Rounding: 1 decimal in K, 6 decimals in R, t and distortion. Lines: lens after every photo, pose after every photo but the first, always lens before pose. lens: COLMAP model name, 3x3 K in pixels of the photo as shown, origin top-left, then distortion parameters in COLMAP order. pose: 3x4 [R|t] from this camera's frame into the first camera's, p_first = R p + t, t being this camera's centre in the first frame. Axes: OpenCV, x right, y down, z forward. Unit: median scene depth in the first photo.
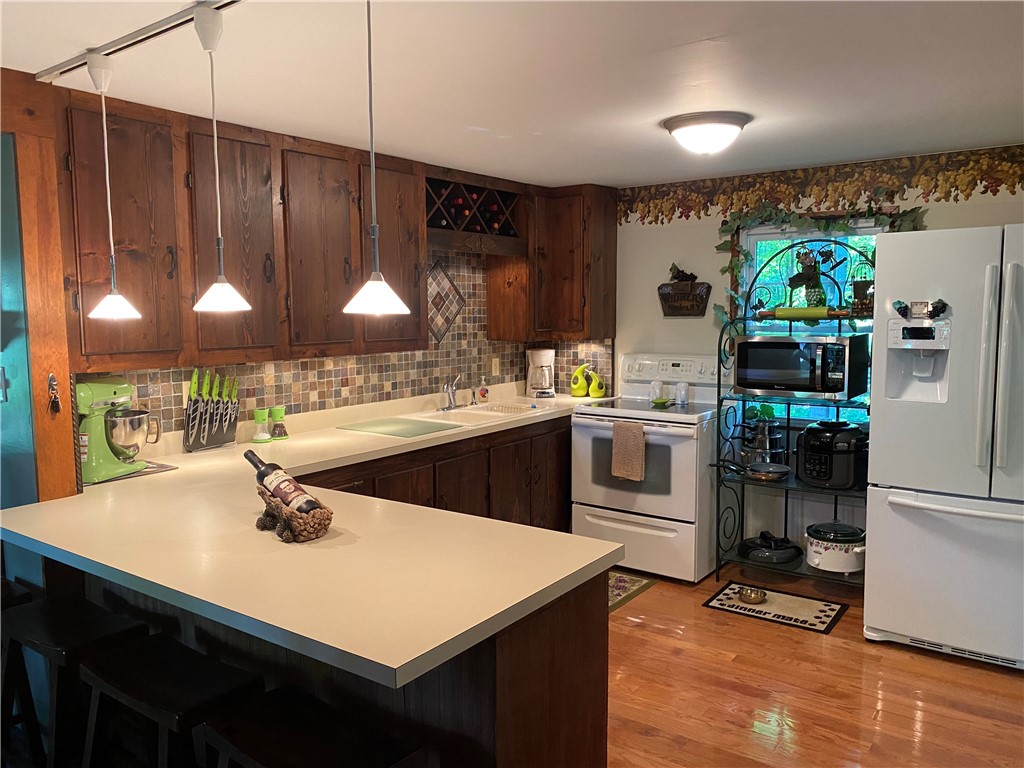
lens RADIAL K [[784.5, 0, 508.6], [0, 784.5, 386.8], [0, 0, 1]] dist [0.057289, -0.082408]
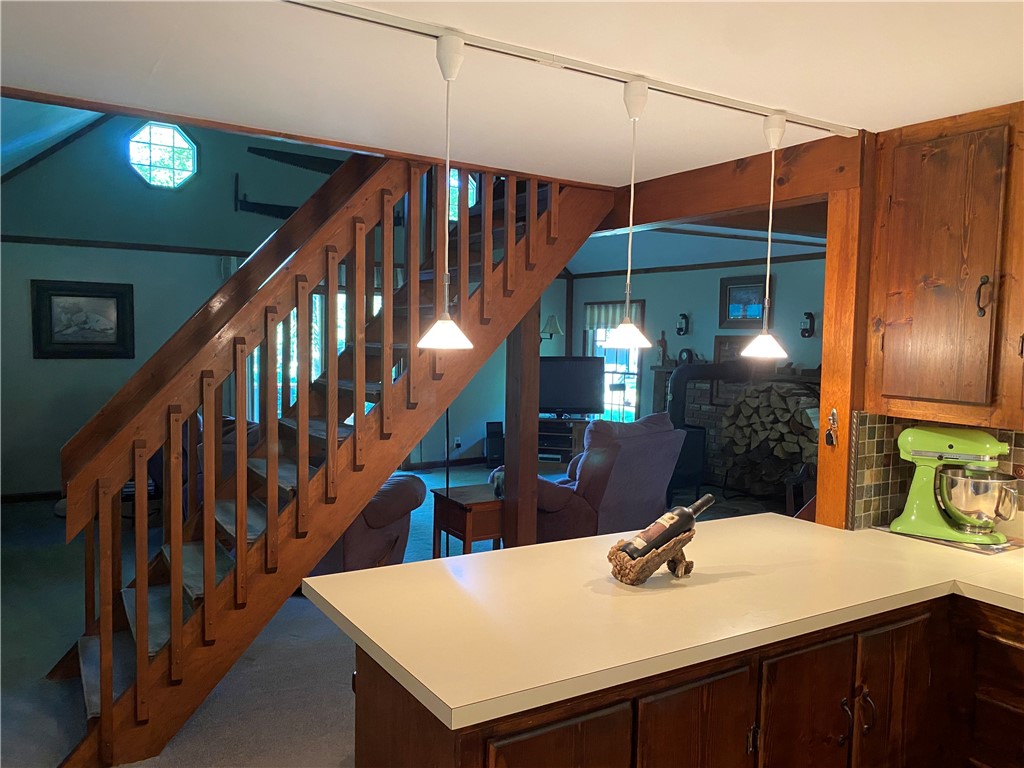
lens RADIAL K [[784.5, 0, 513.9], [0, 784.5, 394.9], [0, 0, 1]] dist [0.057289, -0.082408]
pose [[-0.362780, 0.067758, -0.929408, 0.353979], [-0.114046, 0.986628, 0.116446, -0.068591], [0.924870, 0.148239, -0.350201, 0.602148]]
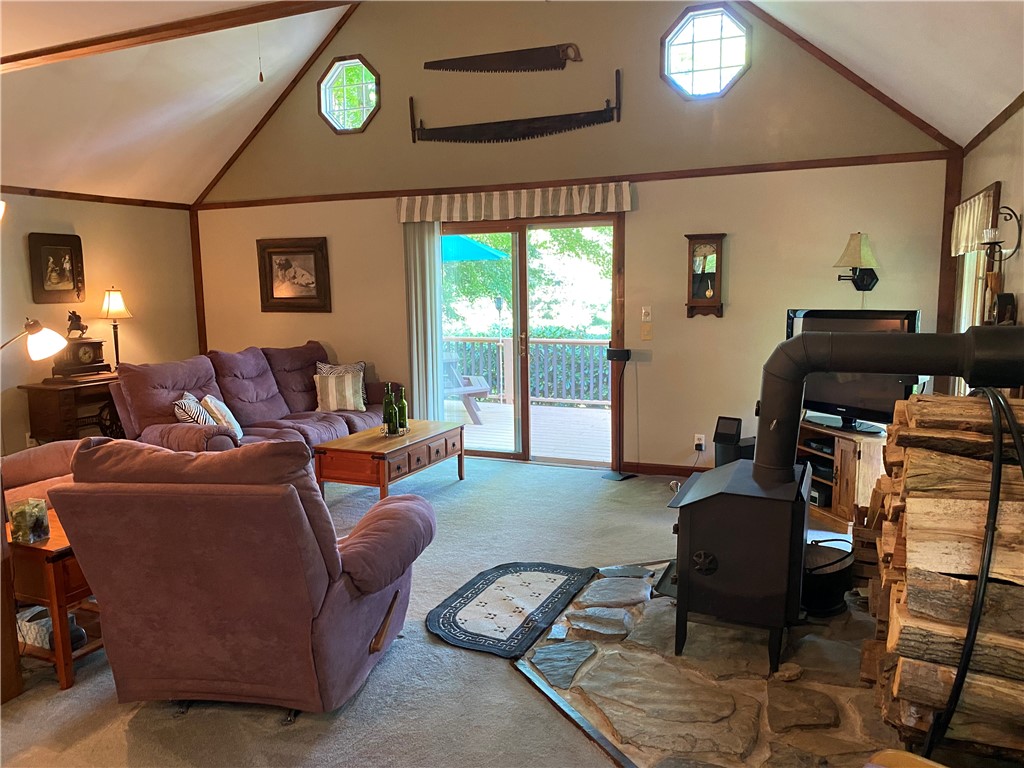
lens RADIAL K [[784.5, 0, 510.0], [0, 784.5, 383.5], [0, 0, 1]] dist [0.057289, -0.082408]
pose [[-0.974903, 0.042837, -0.218469, -0.982113], [-0.007420, 0.974517, 0.224192, -0.086885], [0.222506, 0.220187, -0.949742, 0.969310]]
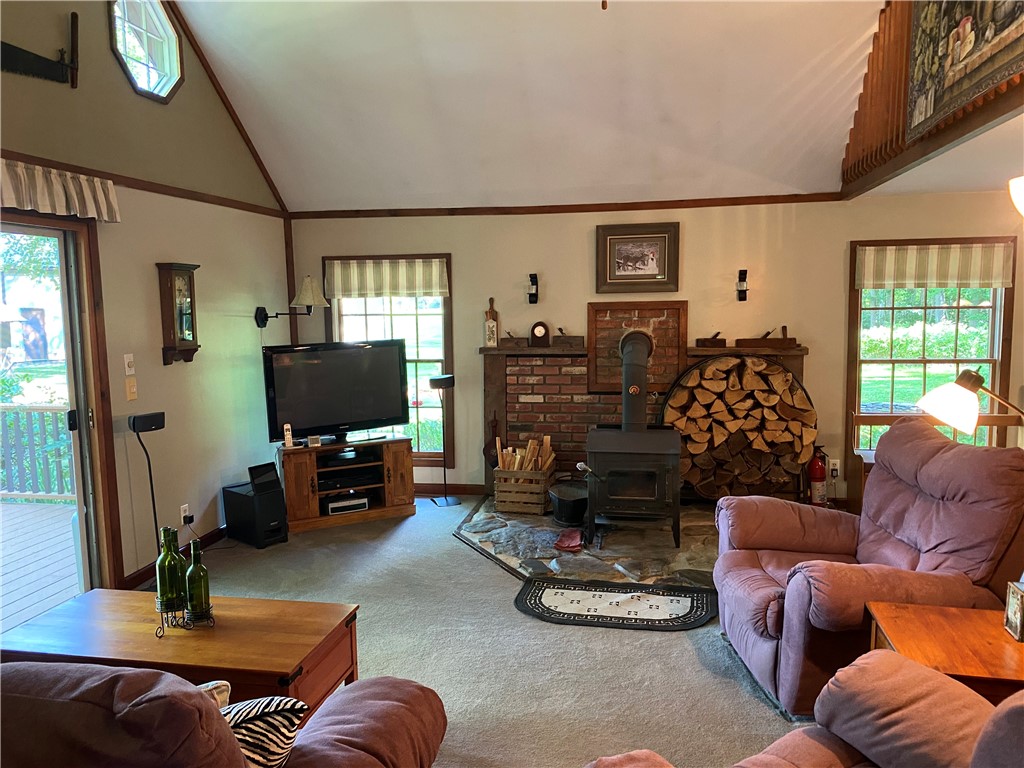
lens RADIAL K [[784.5, 0, 507.2], [0, 784.5, 396.6], [0, 0, 1]] dist [0.057289, -0.082408]
pose [[0.425460, 0.105729, -0.898780, -0.360295], [-0.081327, 0.993600, 0.078385, 0.028134], [0.901316, 0.039746, 0.431336, -0.390186]]
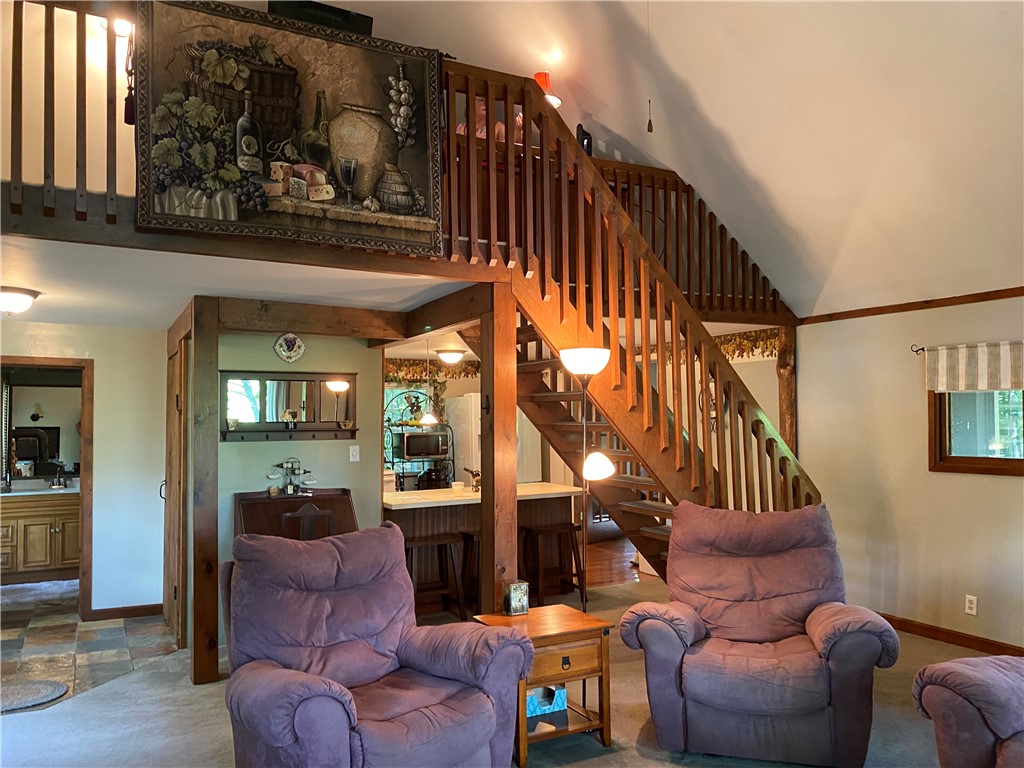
lens RADIAL K [[784.5, 0, 509.5], [0, 784.5, 392.1], [0, 0, 1]] dist [0.057289, -0.082408]
pose [[0.433523, 0.031859, 0.900579, -1.556191], [0.098268, 0.991744, -0.082388, 0.031978], [-0.895768, 0.124215, 0.426813, -0.221208]]
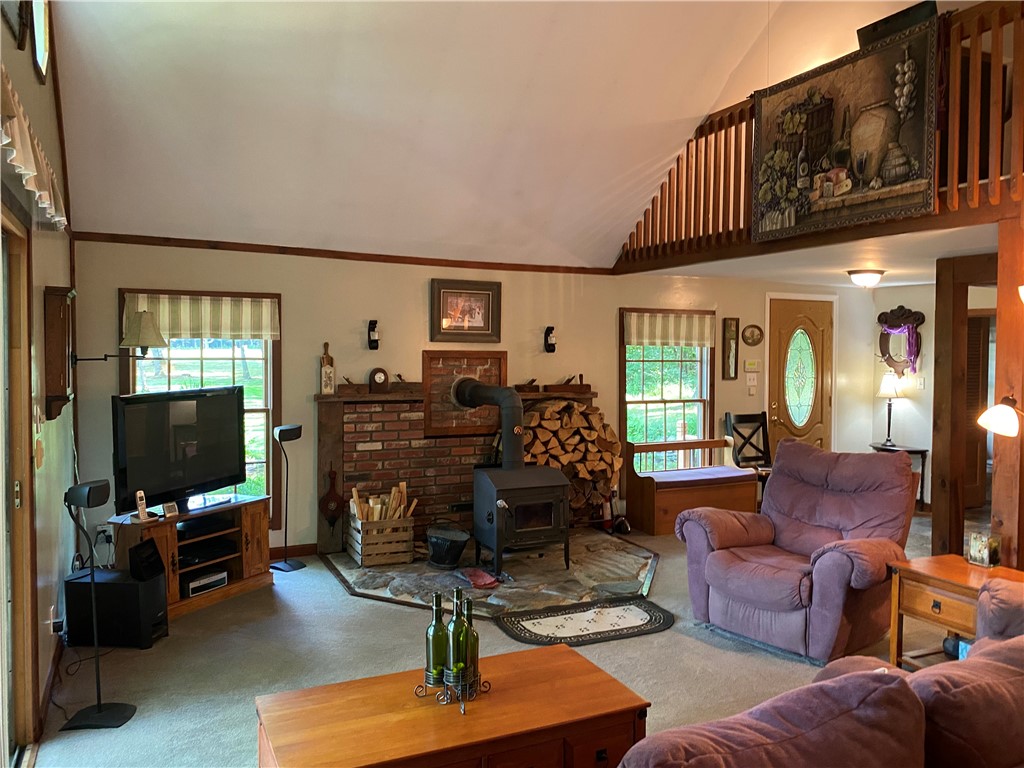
lens RADIAL K [[784.5, 0, 514.6], [0, 784.5, 374.4], [0, 0, 1]] dist [0.057289, -0.082408]
pose [[0.883356, 0.023635, -0.468107, -0.755514], [-0.060326, 0.996154, -0.063543, 0.087919], [0.464805, 0.084370, 0.881384, -0.876829]]
